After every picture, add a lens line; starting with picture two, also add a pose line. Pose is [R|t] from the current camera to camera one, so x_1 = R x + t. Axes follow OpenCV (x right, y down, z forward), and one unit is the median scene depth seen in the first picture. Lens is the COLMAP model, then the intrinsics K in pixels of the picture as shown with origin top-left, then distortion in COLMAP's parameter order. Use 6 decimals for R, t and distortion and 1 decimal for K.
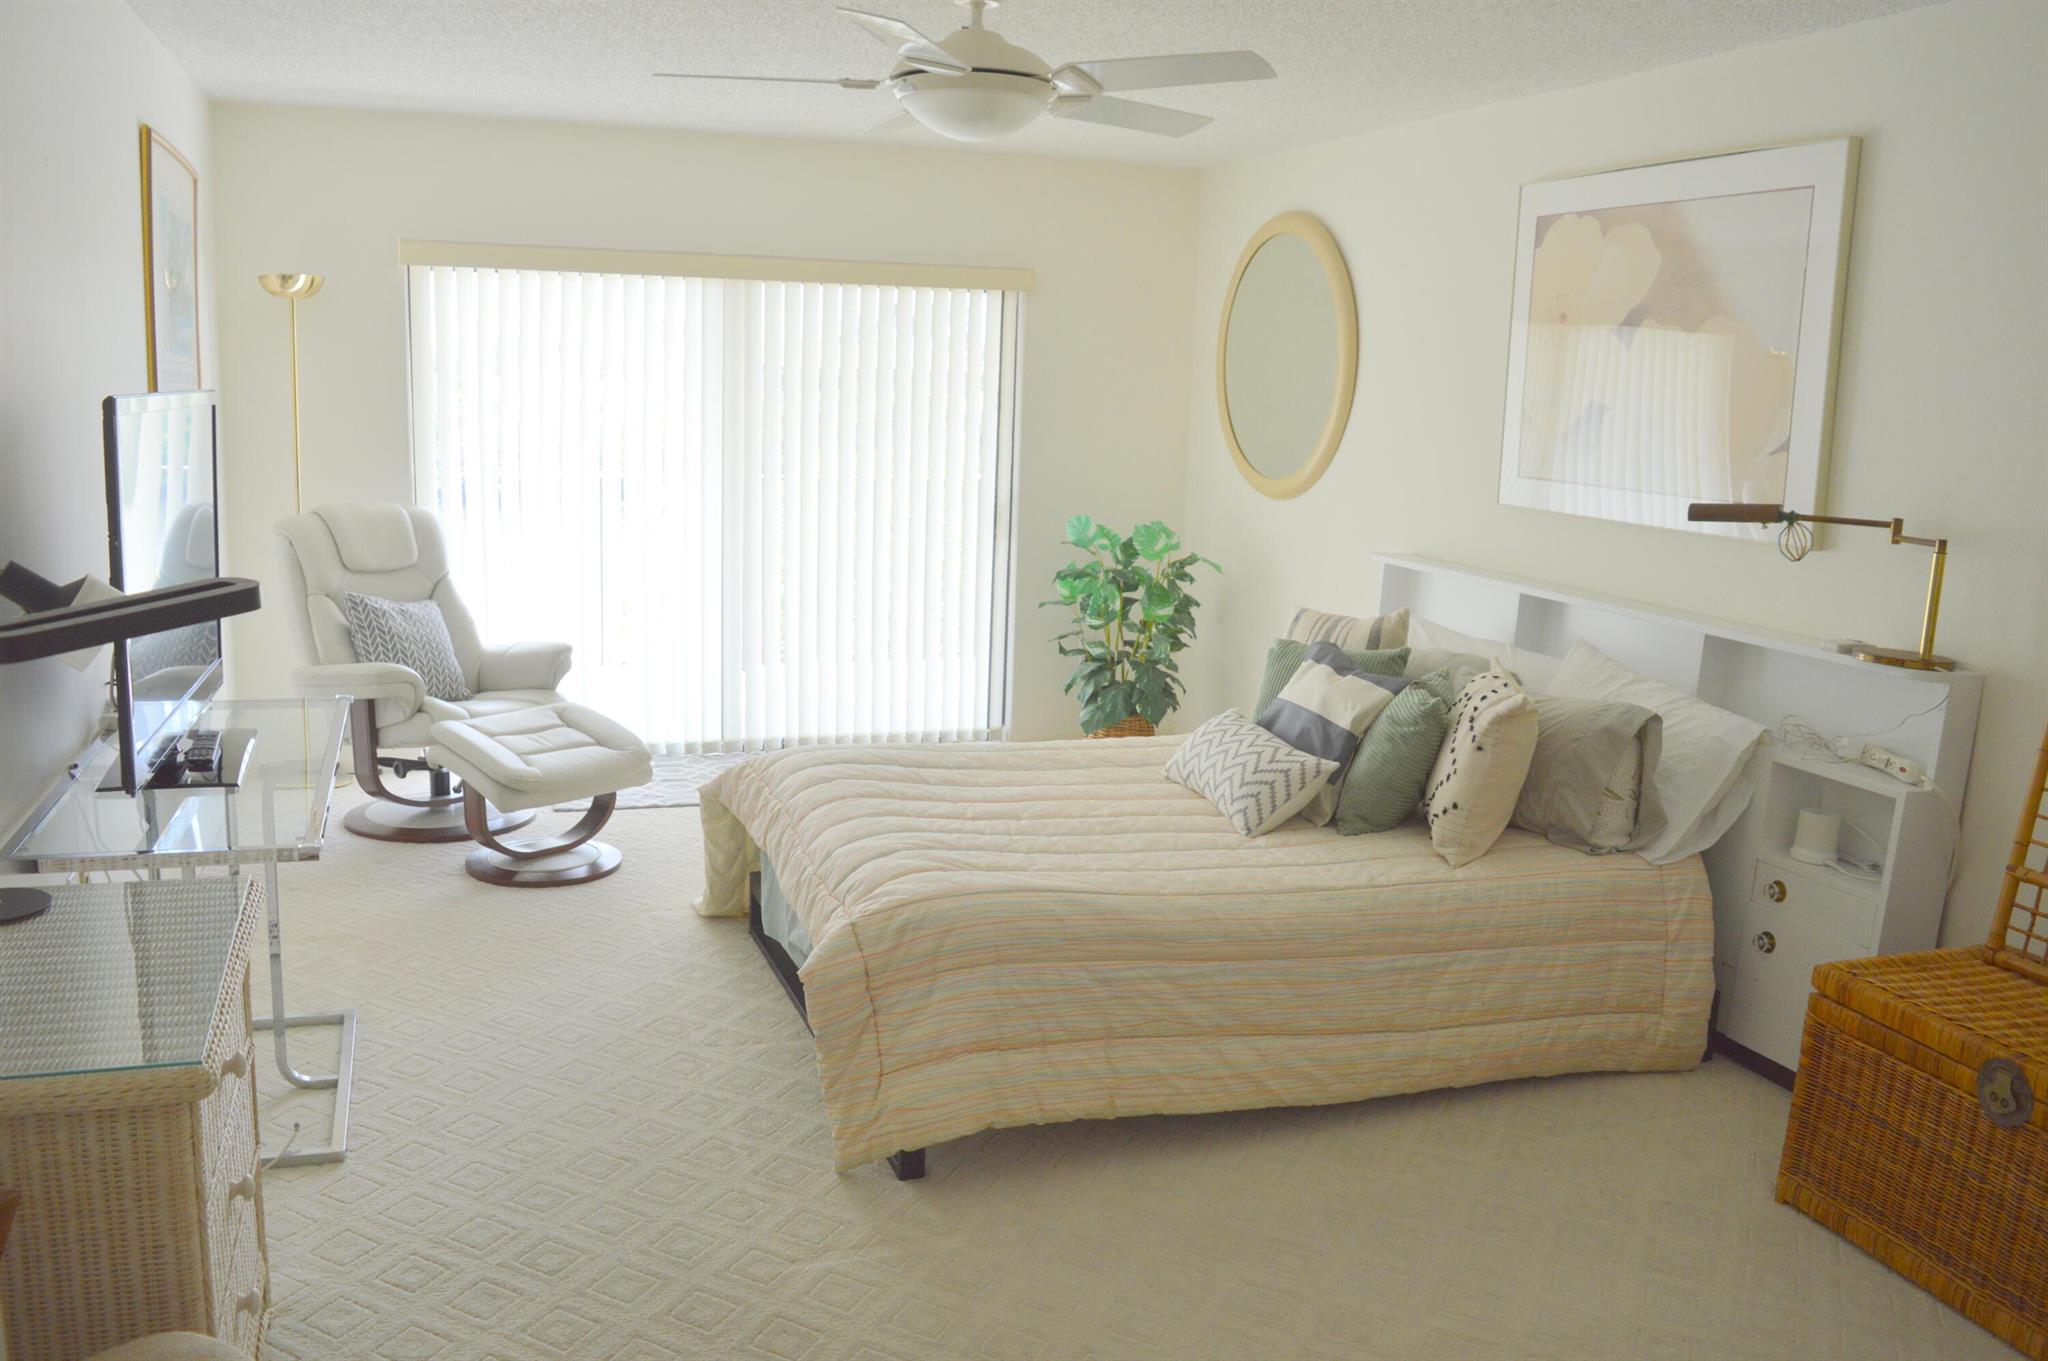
lens RADIAL K [[1646.0, 0, 1029.9], [0, 1646.0, 682.6], [0, 0, 1]] dist [-0.087409, 0.021836]
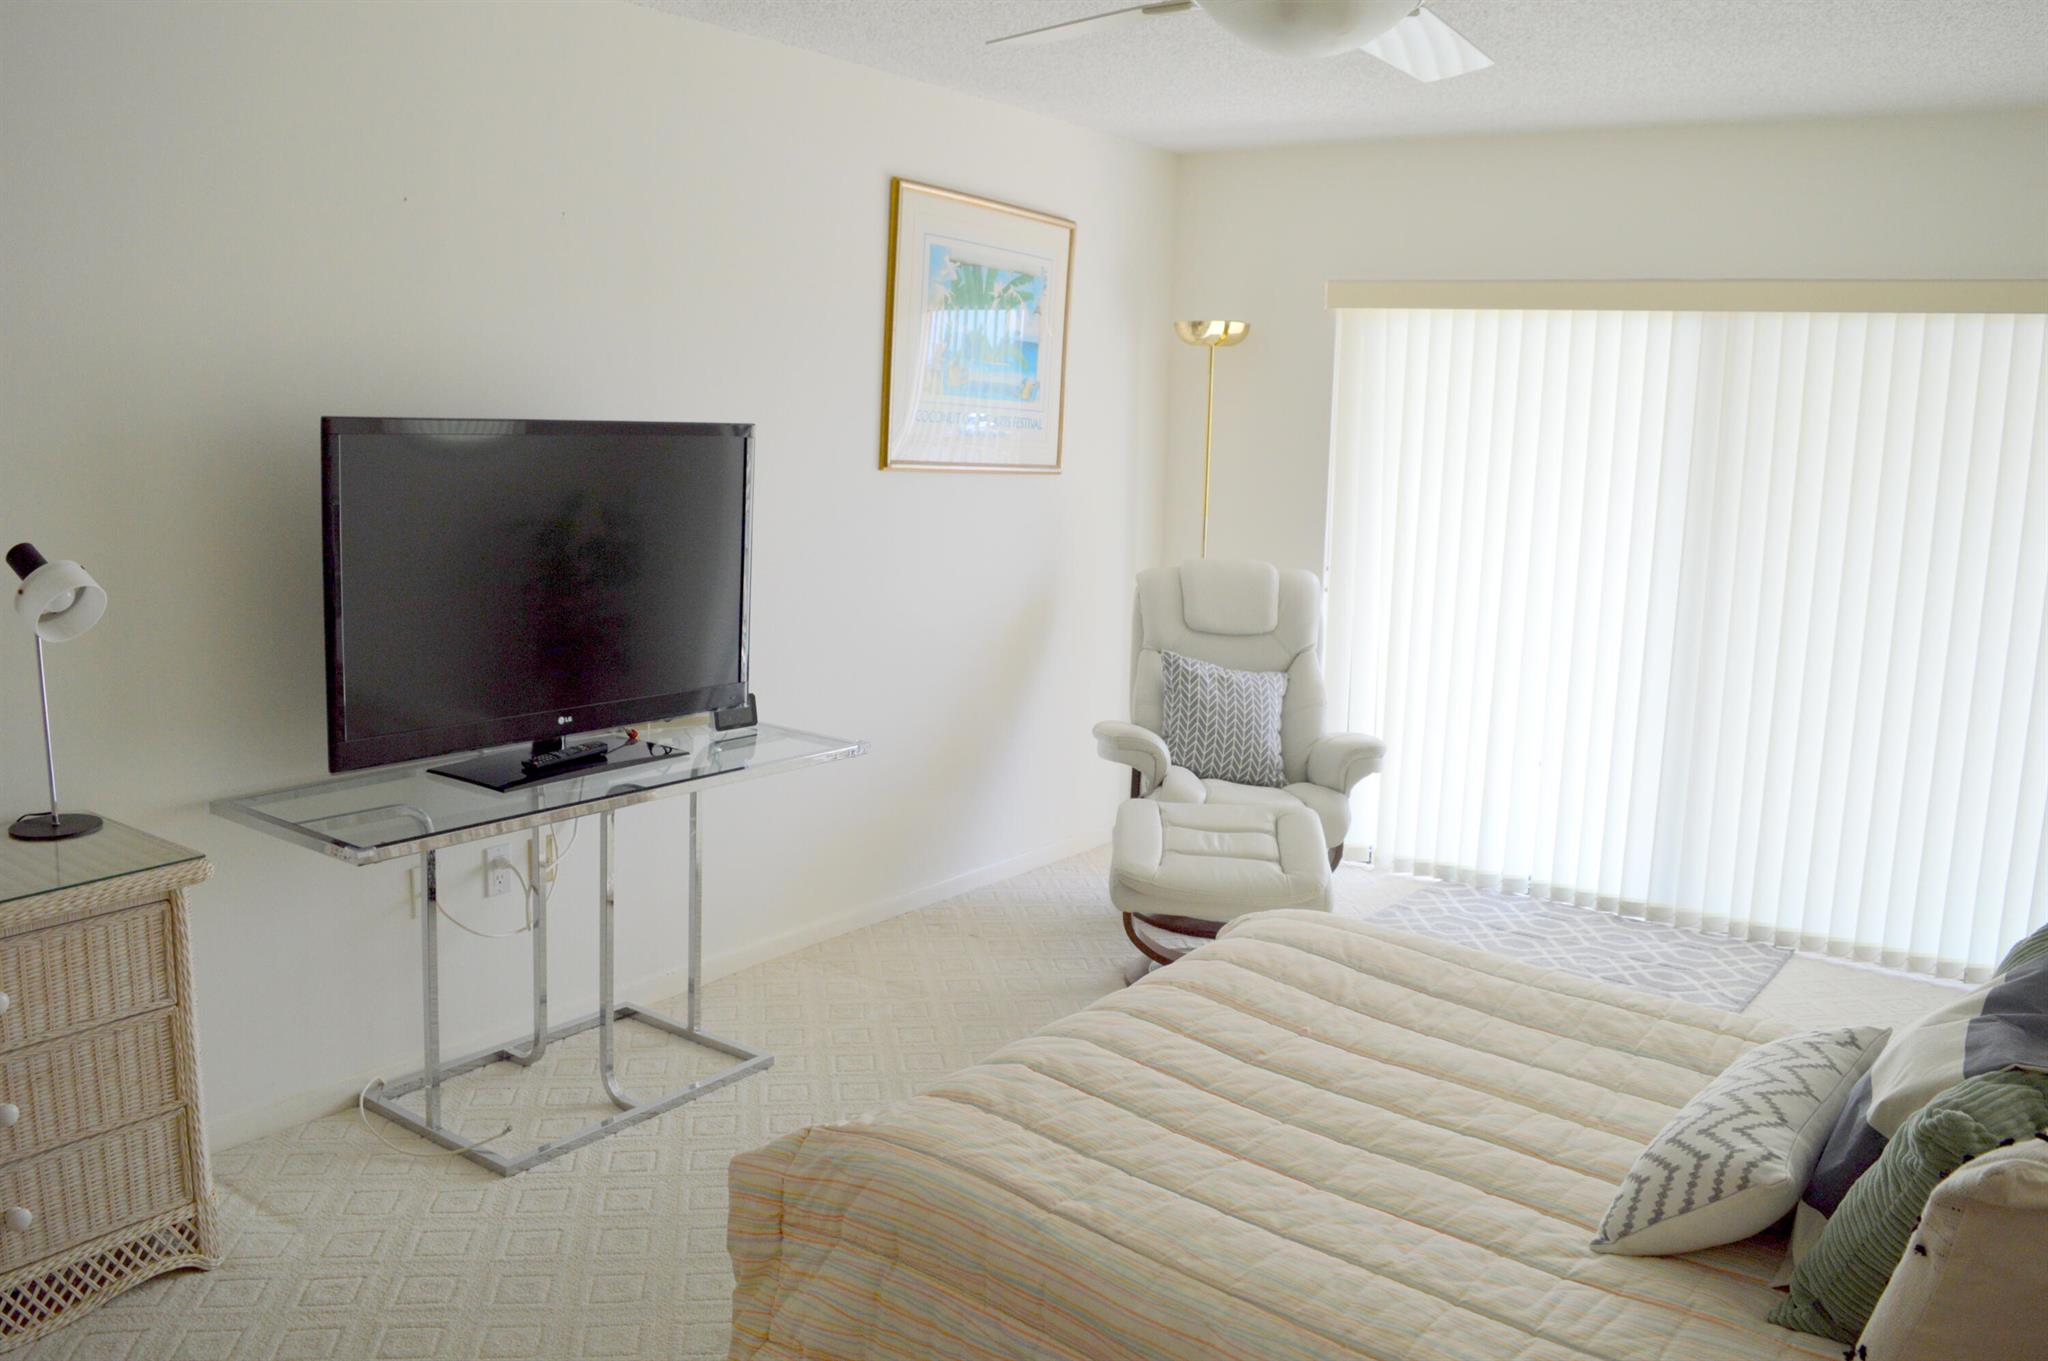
lens RADIAL K [[1646.0, 0, 1023.5], [0, 1646.0, 675.5], [0, 0, 1]] dist [-0.087409, 0.021836]
pose [[0.573847, 0.118370, -0.810363, 0.407605], [-0.163740, 0.986104, 0.028090, -0.071773], [0.802427, 0.116569, 0.585254, 0.485849]]
